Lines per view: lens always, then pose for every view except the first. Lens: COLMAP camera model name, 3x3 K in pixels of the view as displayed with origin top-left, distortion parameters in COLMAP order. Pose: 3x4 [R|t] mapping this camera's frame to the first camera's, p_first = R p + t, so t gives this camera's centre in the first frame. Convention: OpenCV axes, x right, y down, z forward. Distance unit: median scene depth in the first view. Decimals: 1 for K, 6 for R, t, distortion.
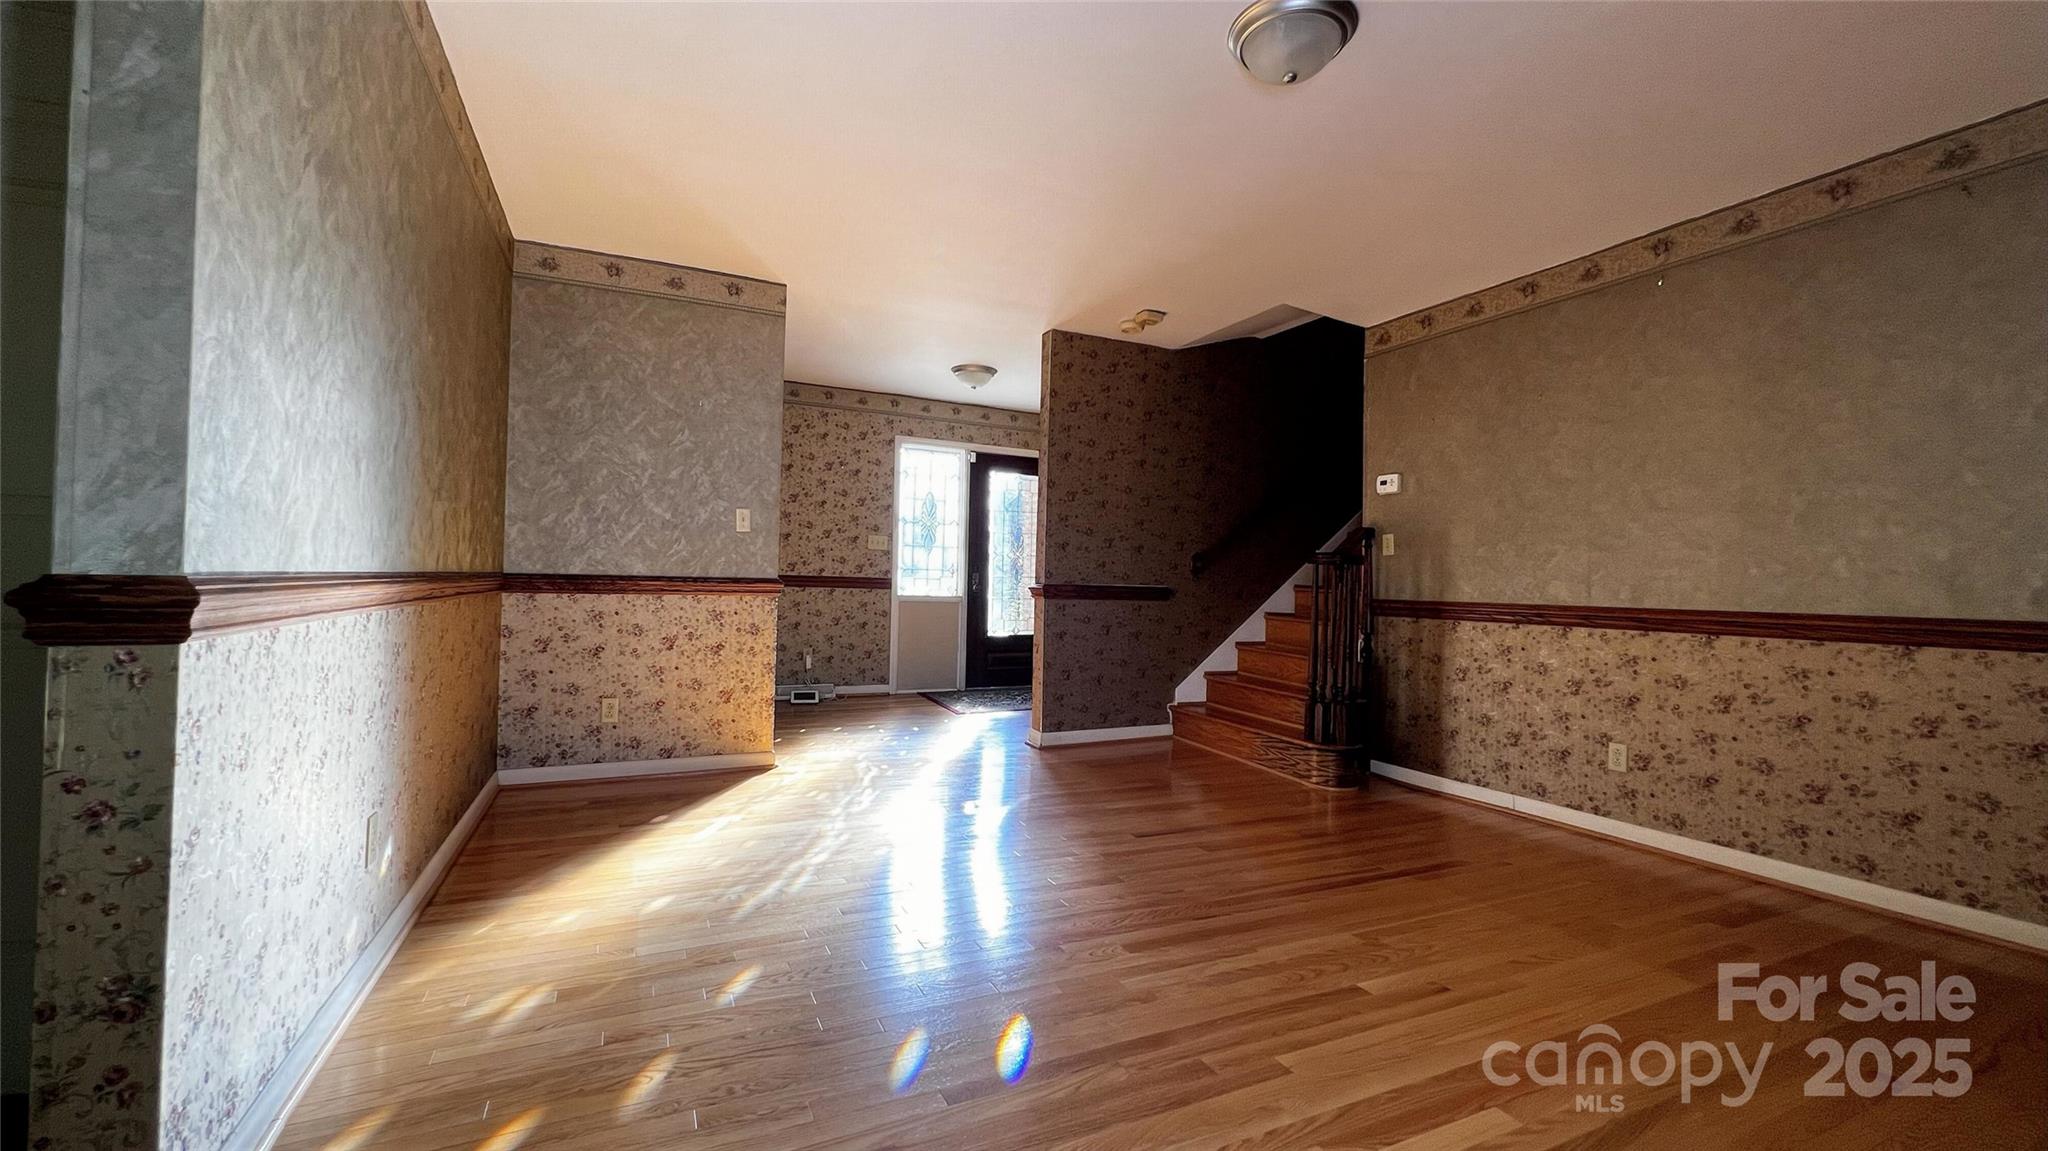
lens RADIAL K [[818.6, 0, 1024.0], [0, 818.6, 575.5], [0, 0, 1]] dist [-0.005633, 0.000571]
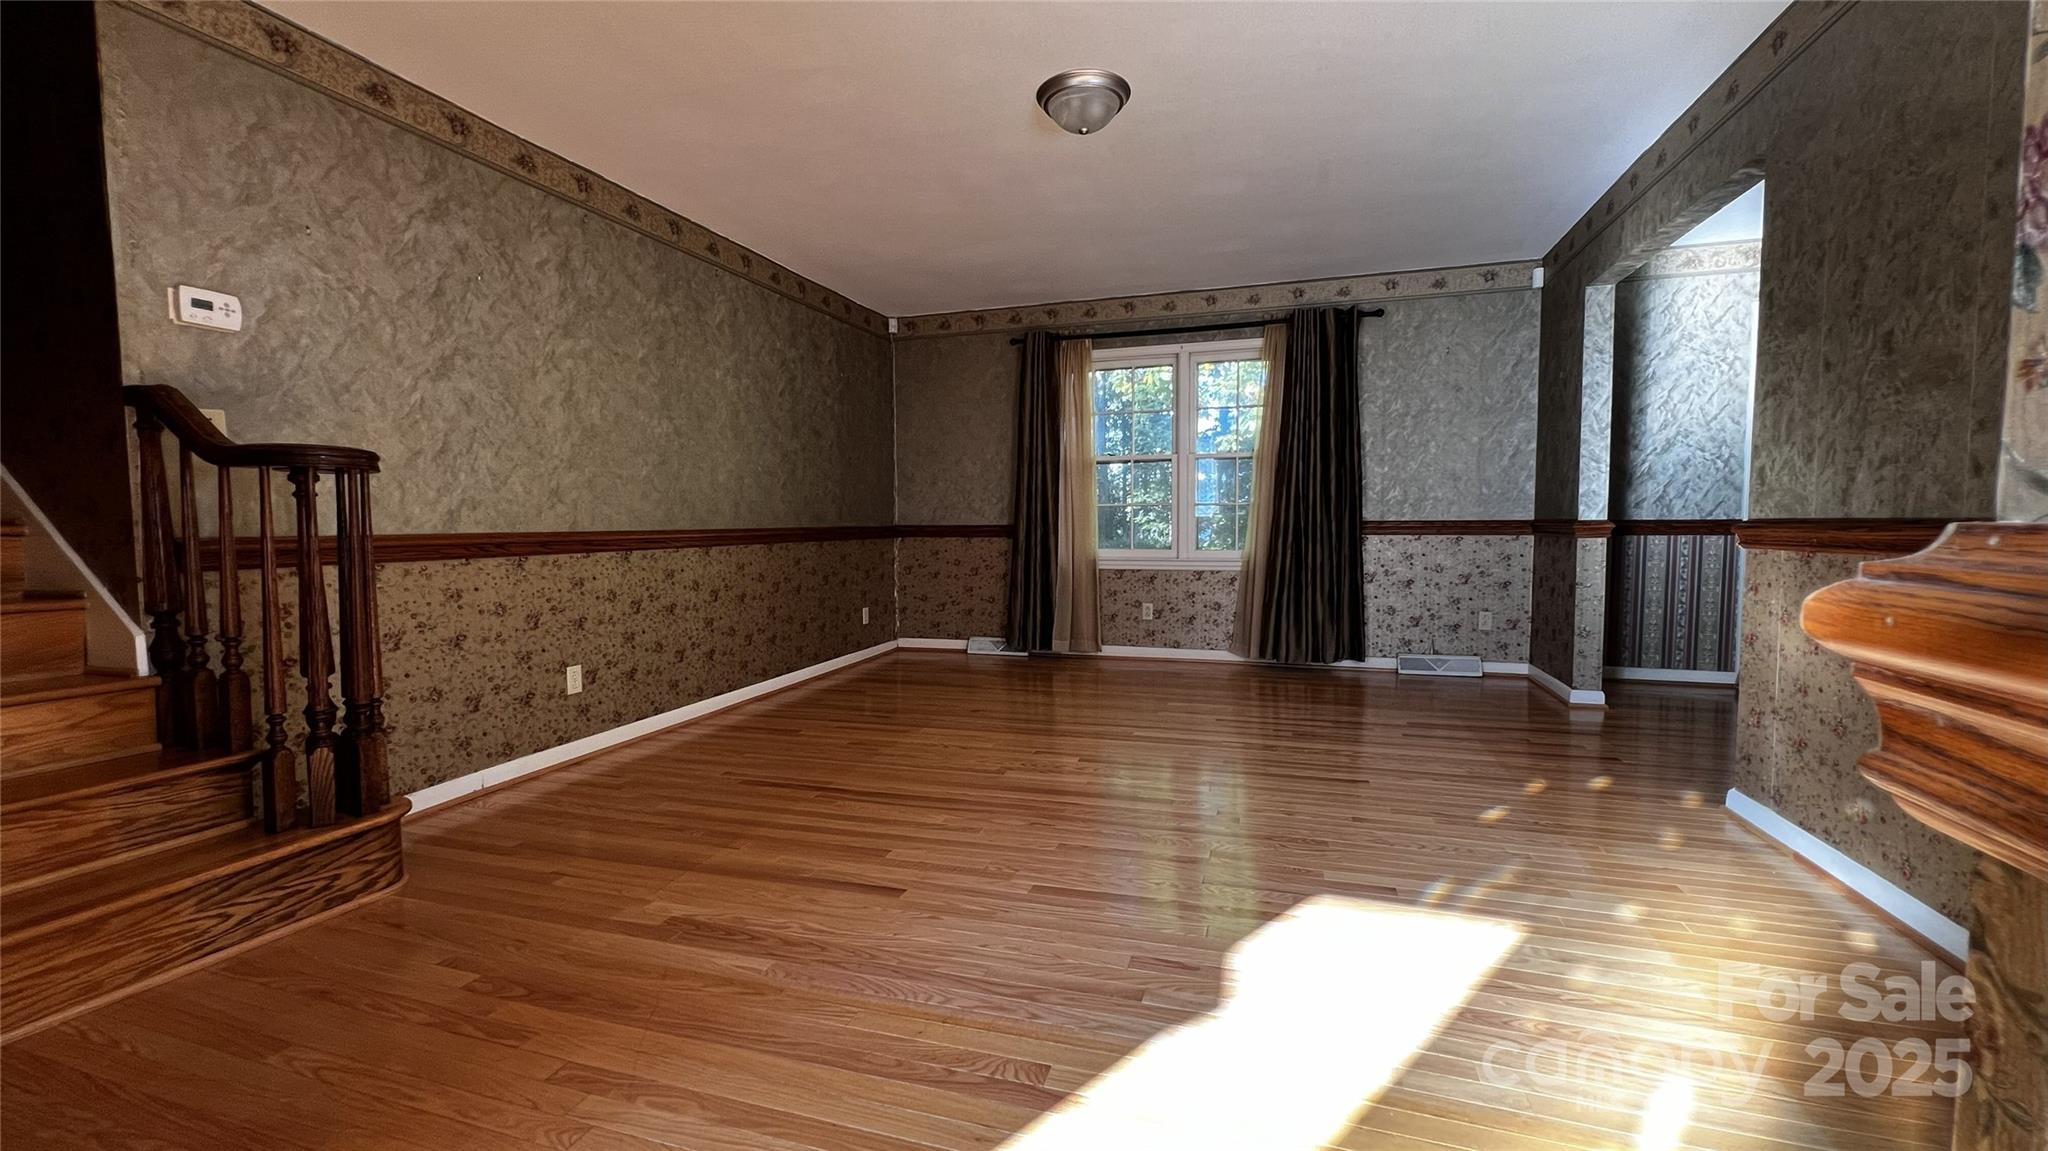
lens RADIAL K [[818.6, 0, 1024.0], [0, 818.6, 575.5], [0, 0, 1]] dist [-0.005633, 0.000571]
pose [[-0.728568, -0.062738, 0.682094, -0.369048], [-0.016916, 0.997141, 0.073647, 0.009205], [-0.684764, 0.042119, -0.727546, 1.373034]]
